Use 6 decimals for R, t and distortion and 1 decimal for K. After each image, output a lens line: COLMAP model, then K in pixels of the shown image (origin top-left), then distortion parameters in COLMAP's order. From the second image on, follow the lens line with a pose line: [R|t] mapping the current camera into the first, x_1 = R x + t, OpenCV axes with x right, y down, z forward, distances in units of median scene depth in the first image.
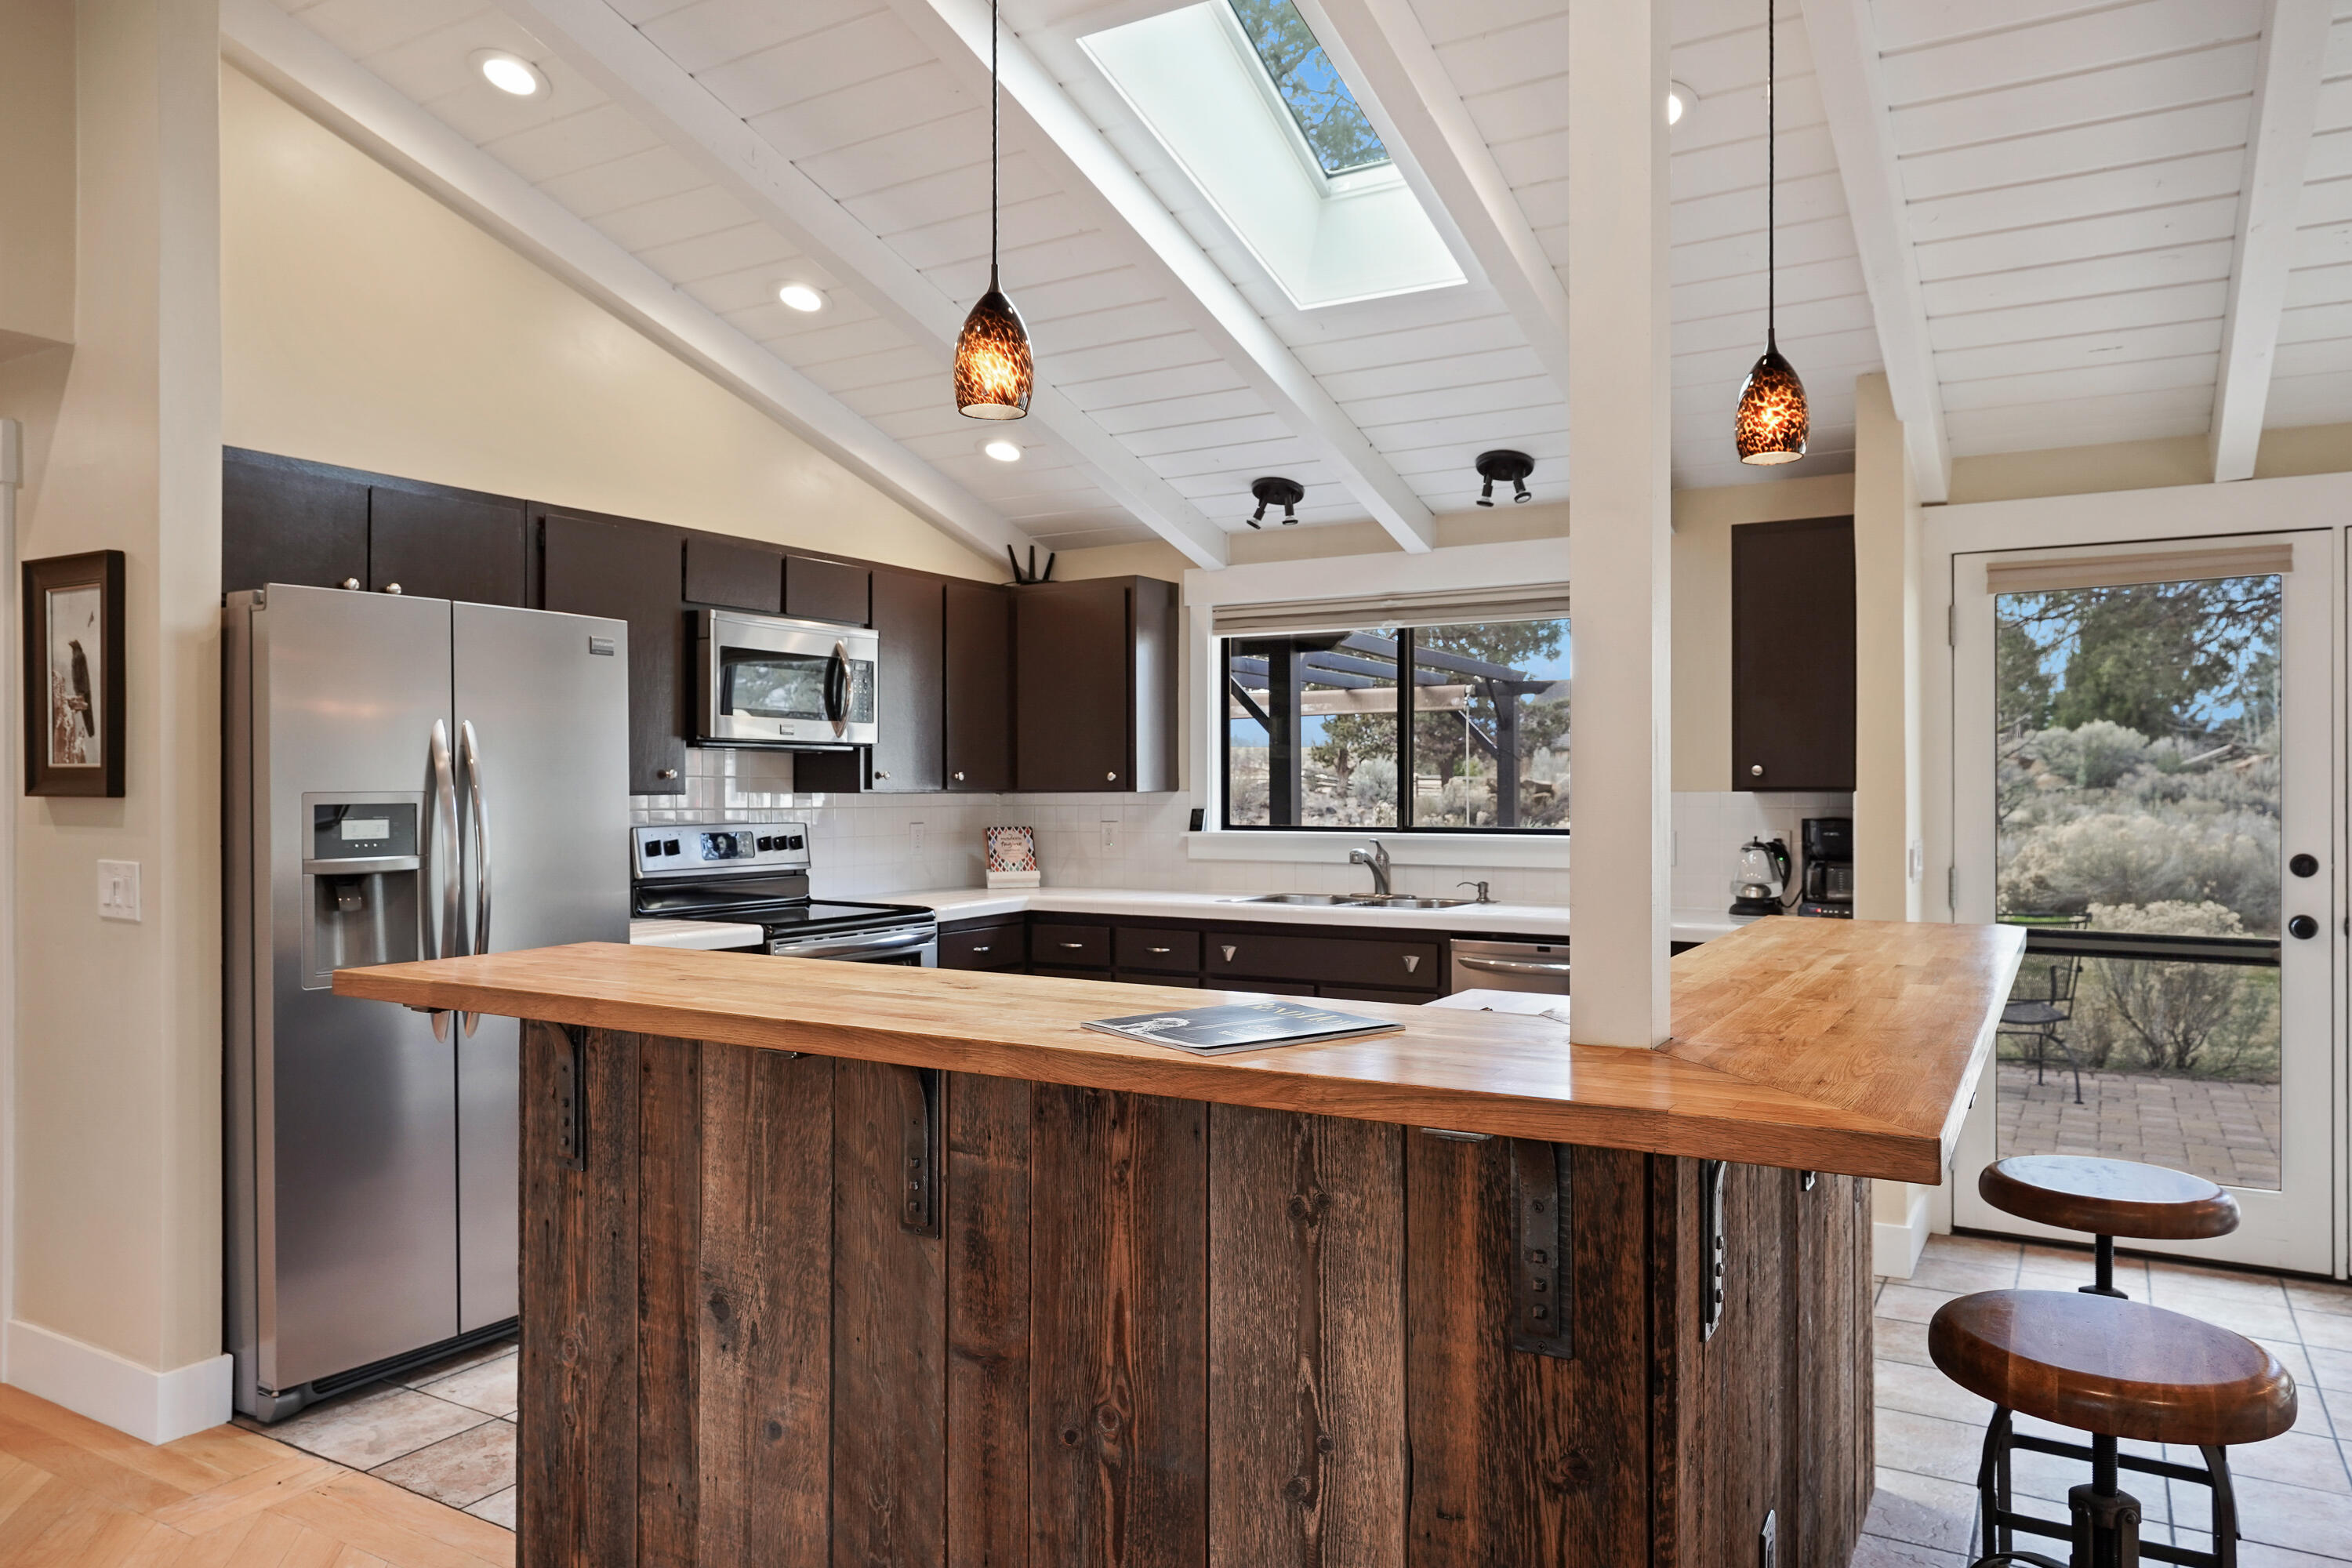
lens RADIAL K [[1551.2, 0, 1209.8], [0, 1551.2, 788.5], [0, 0, 1]] dist [0.000610, 0.000107]
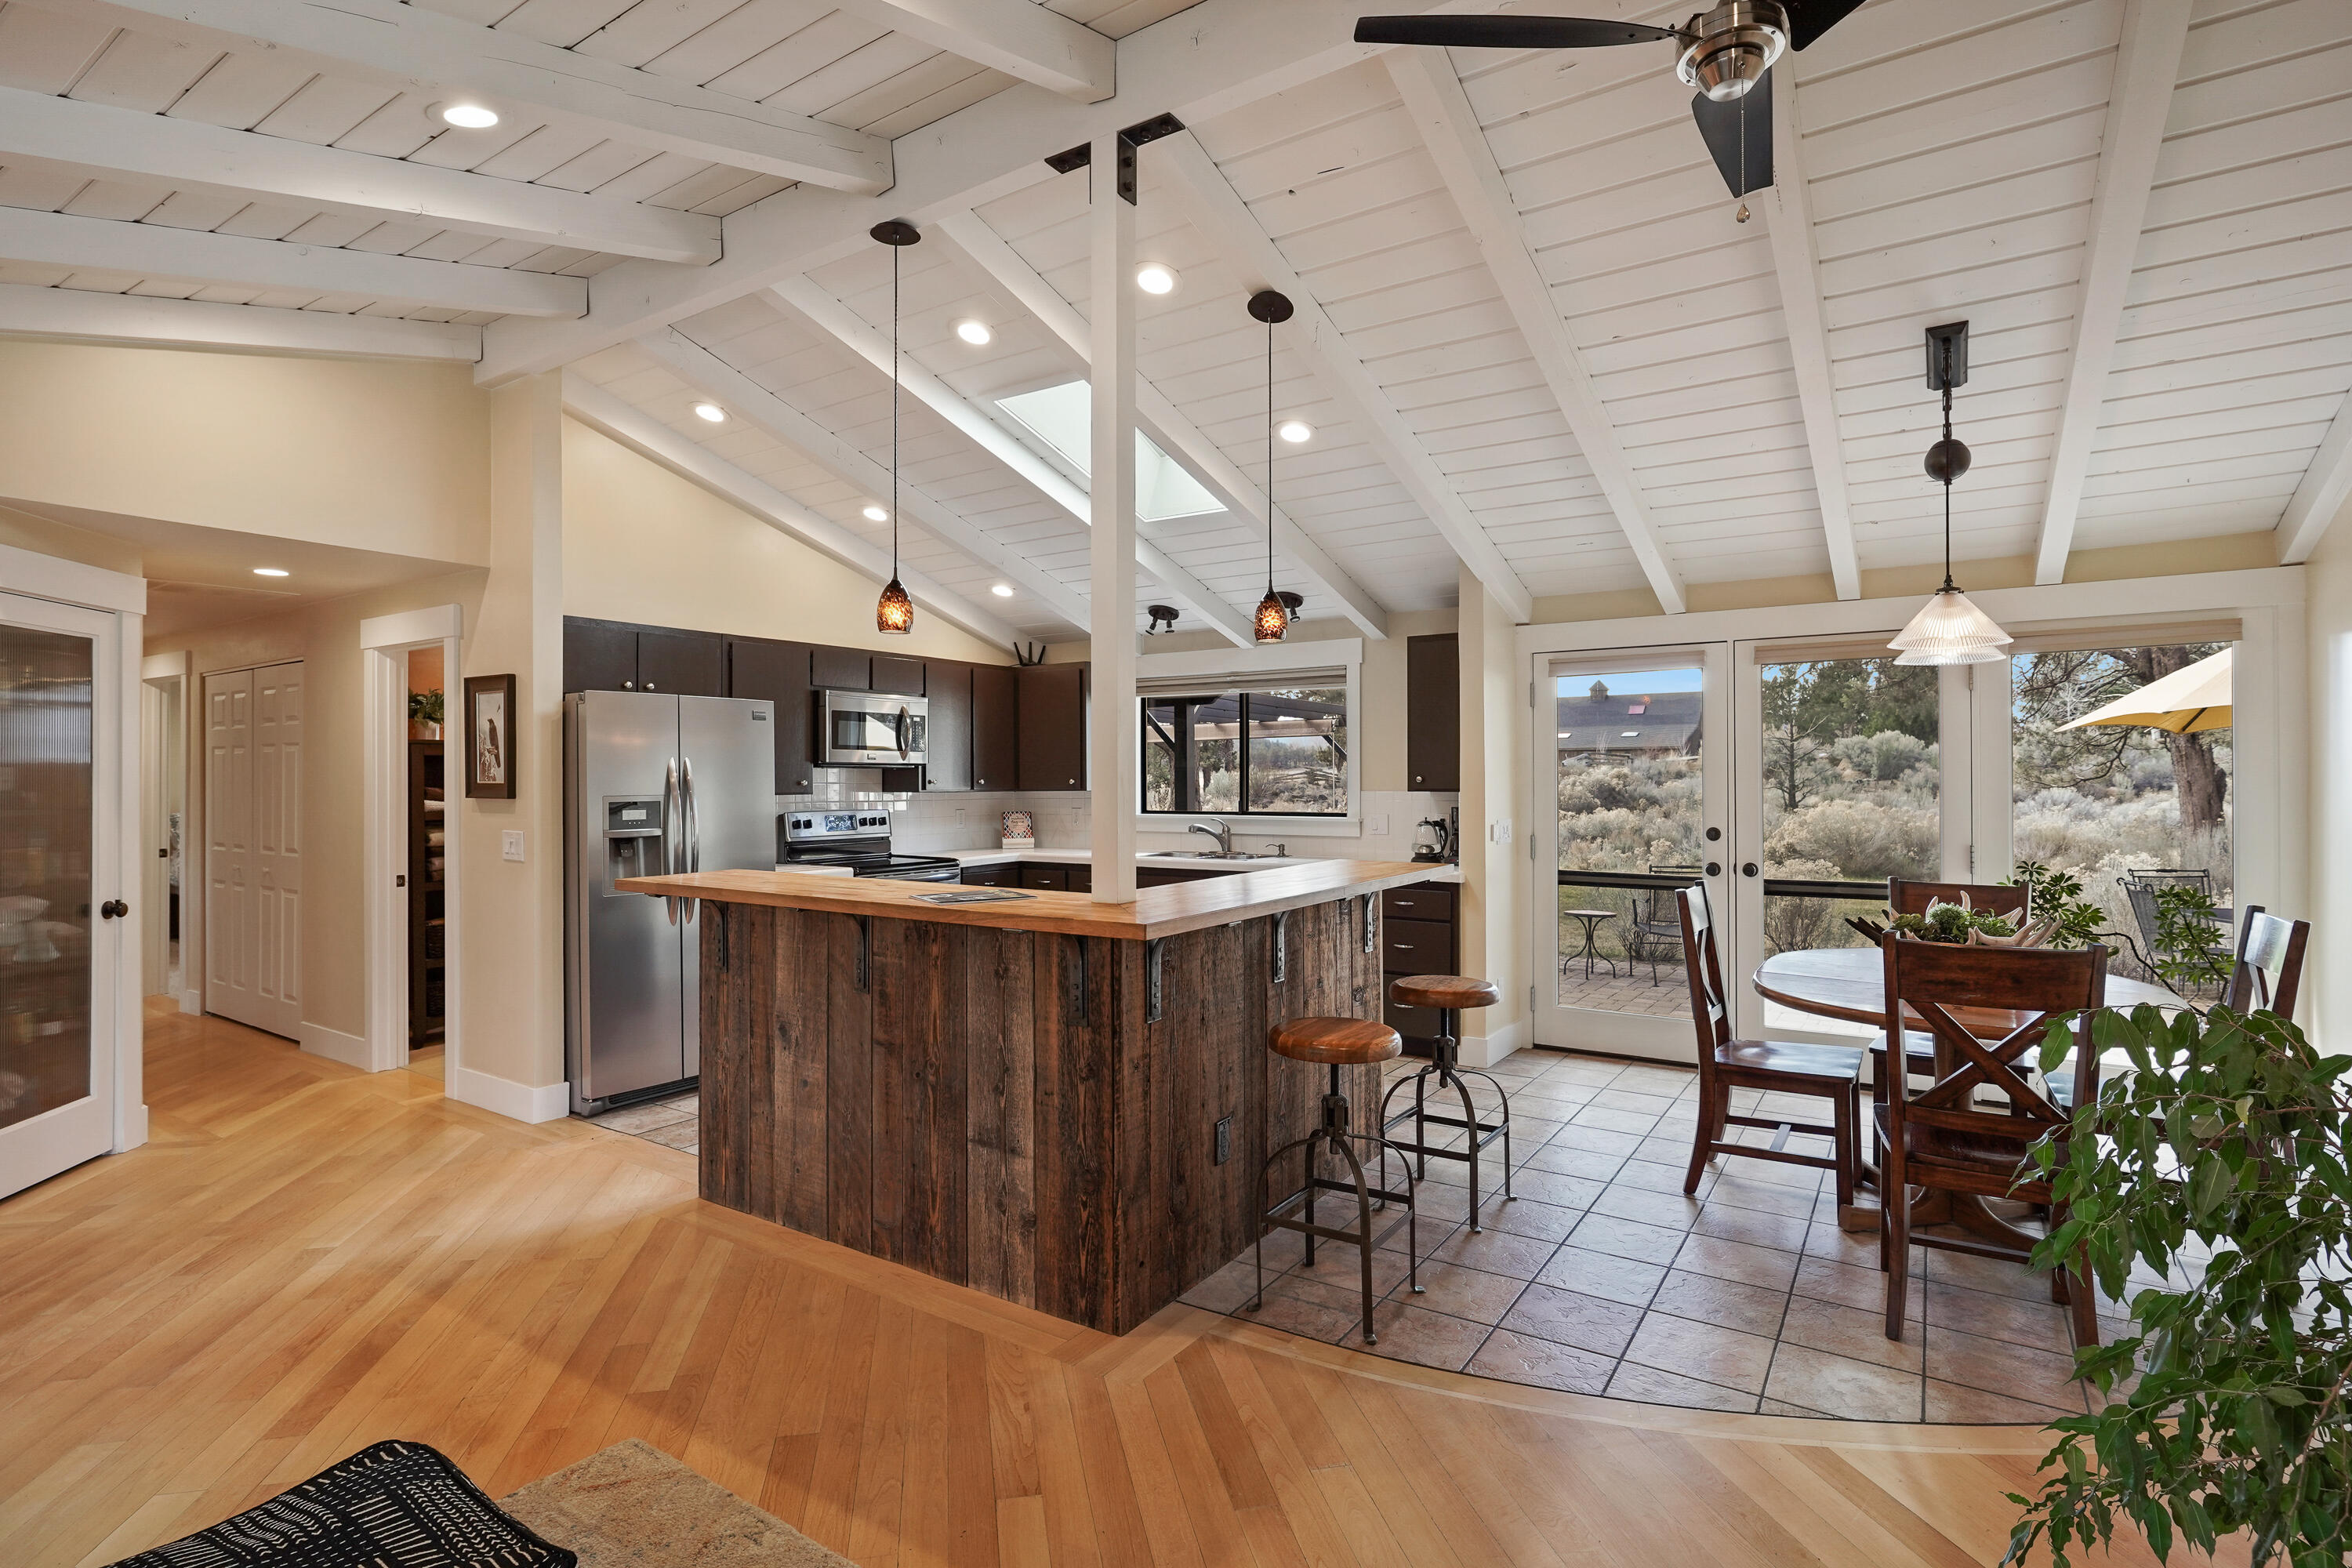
lens RADIAL K [[1123.2, 0, 1178.5], [0, 1123.2, 779.8], [0, 0, 1]] dist [-0.004207, 0.001267]
pose [[0.998304, -0.002522, -0.058159, 0.188768], [0.002443, 0.999996, -0.001430, -0.012004], [0.058163, 0.001285, 0.998306, -0.314887]]
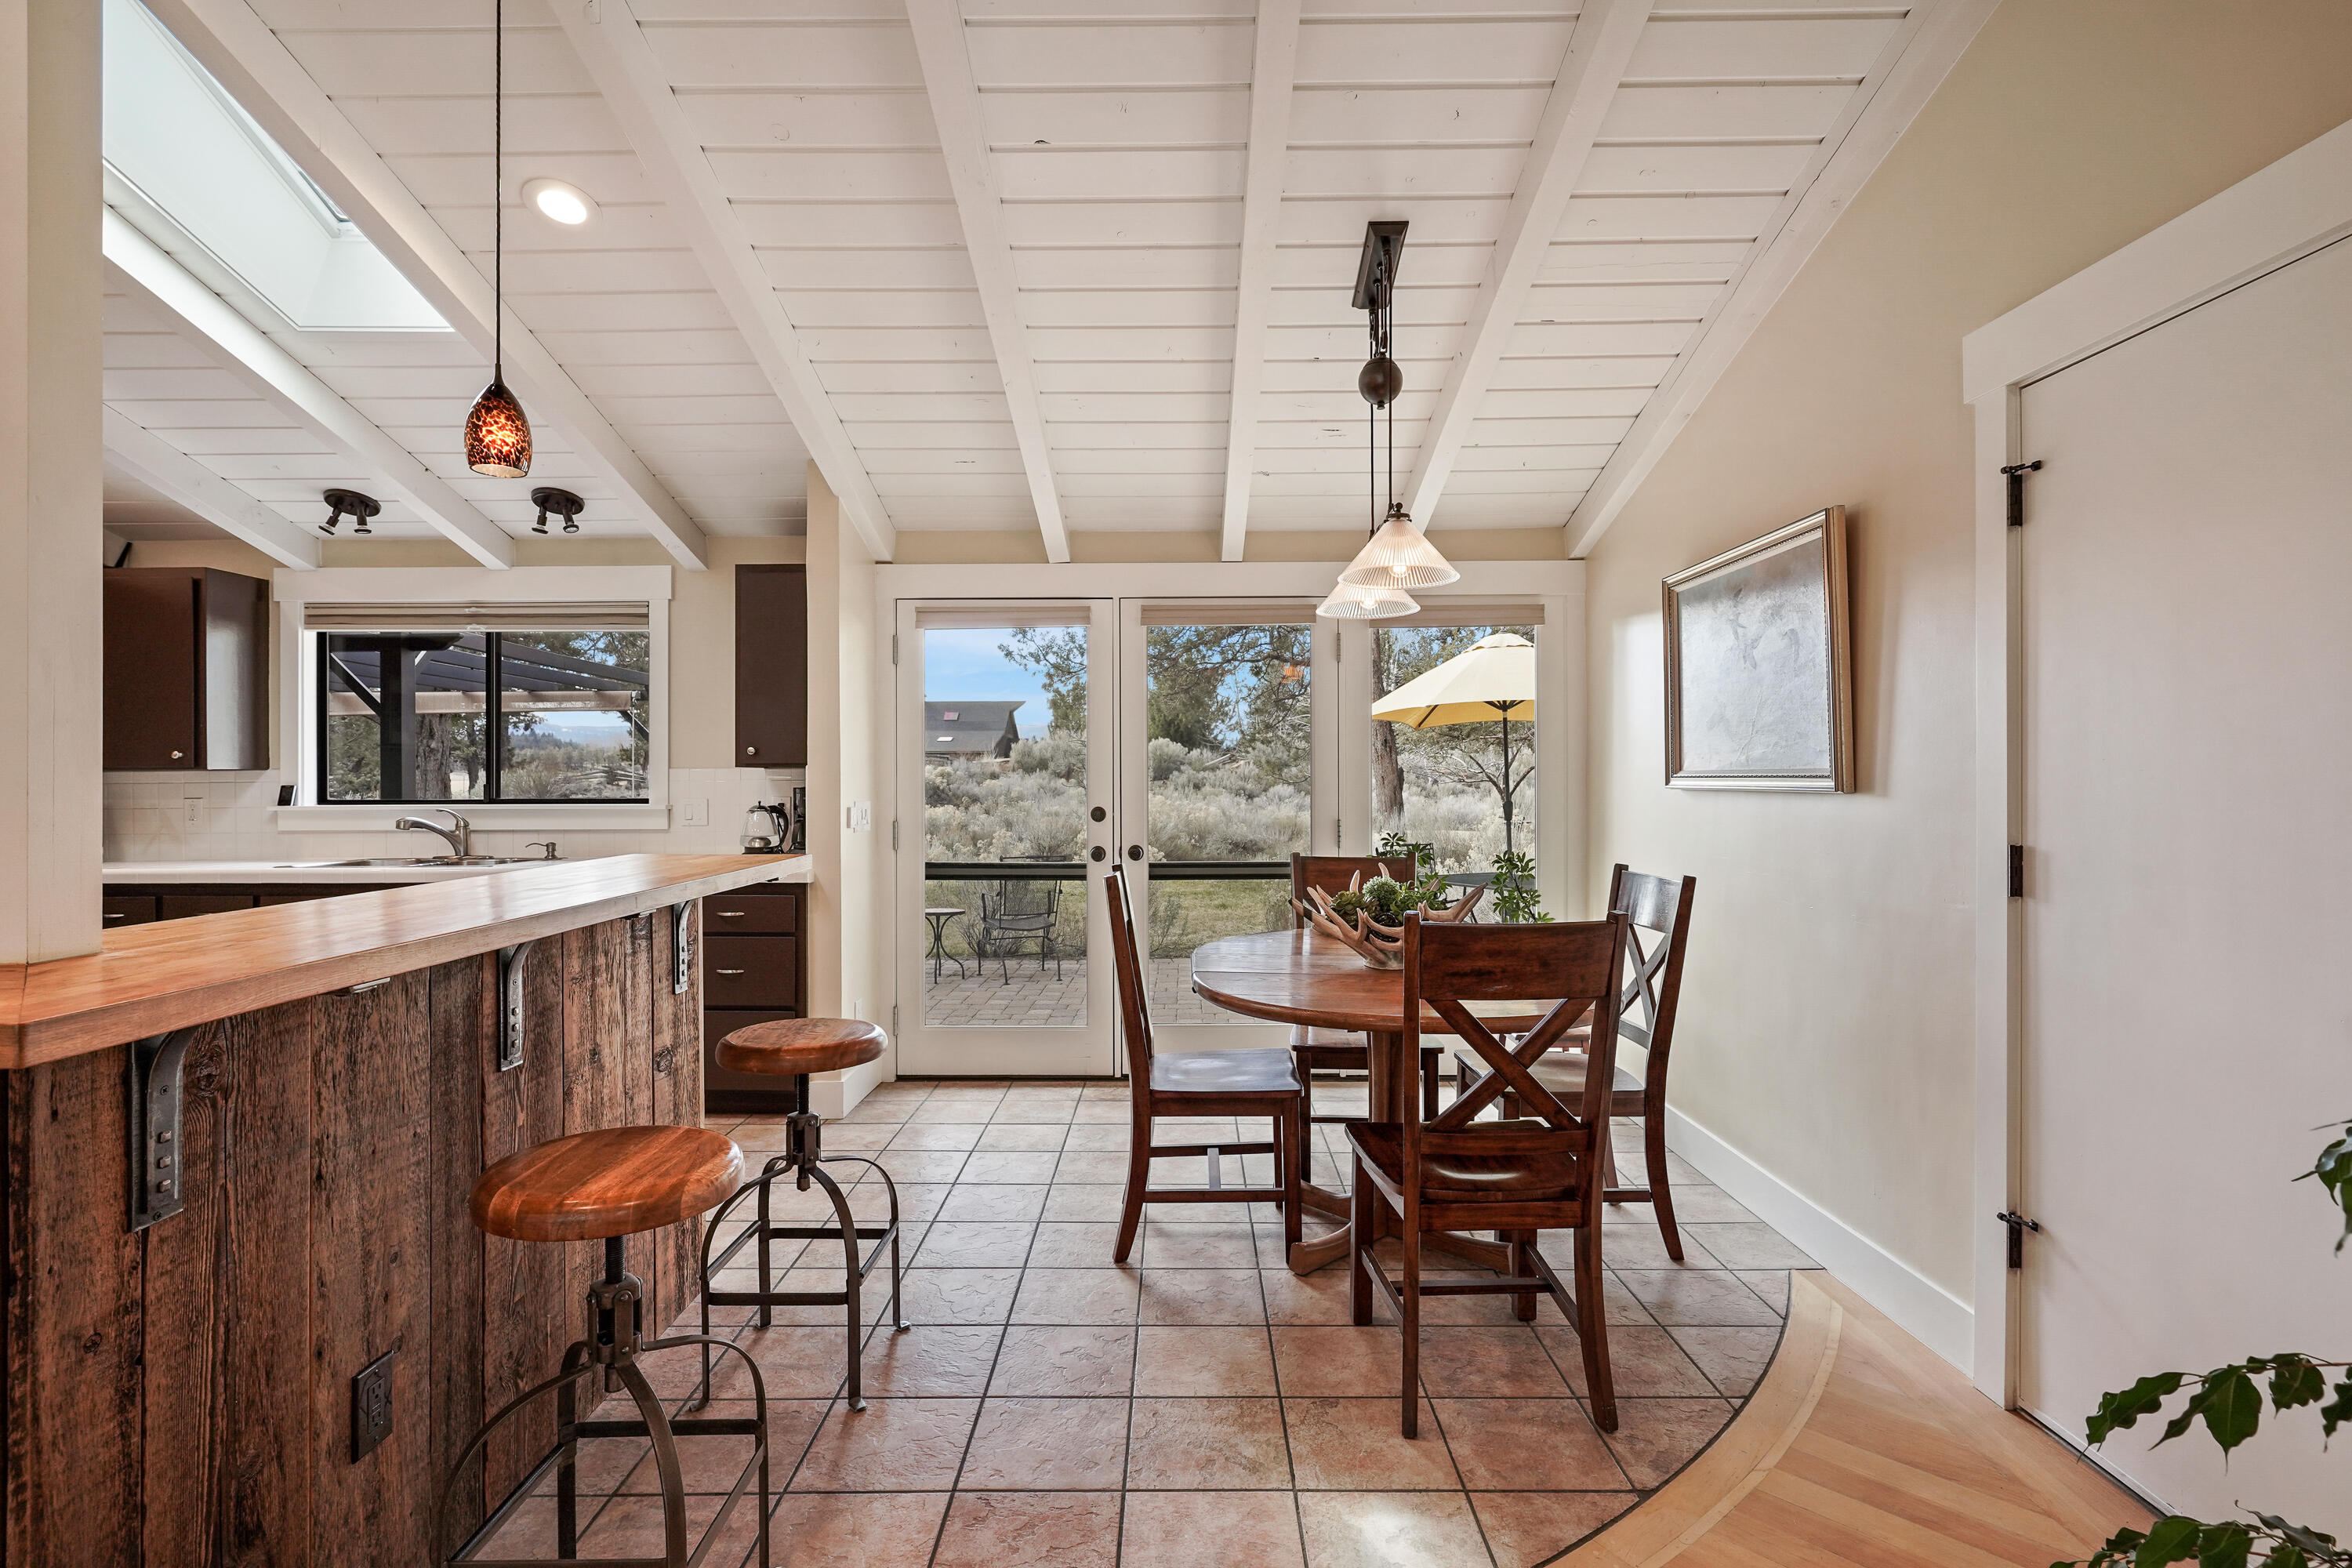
lens RADIAL K [[1123.2, 0, 1178.5], [0, 1123.2, 779.8], [0, 0, 1]] dist [-0.004207, 0.001267]
pose [[0.863890, -0.000564, 0.503679, 0.220714], [0.001615, 0.999997, -0.001650, 0.018144], [-0.503677, 0.002238, 0.863889, -0.014420]]
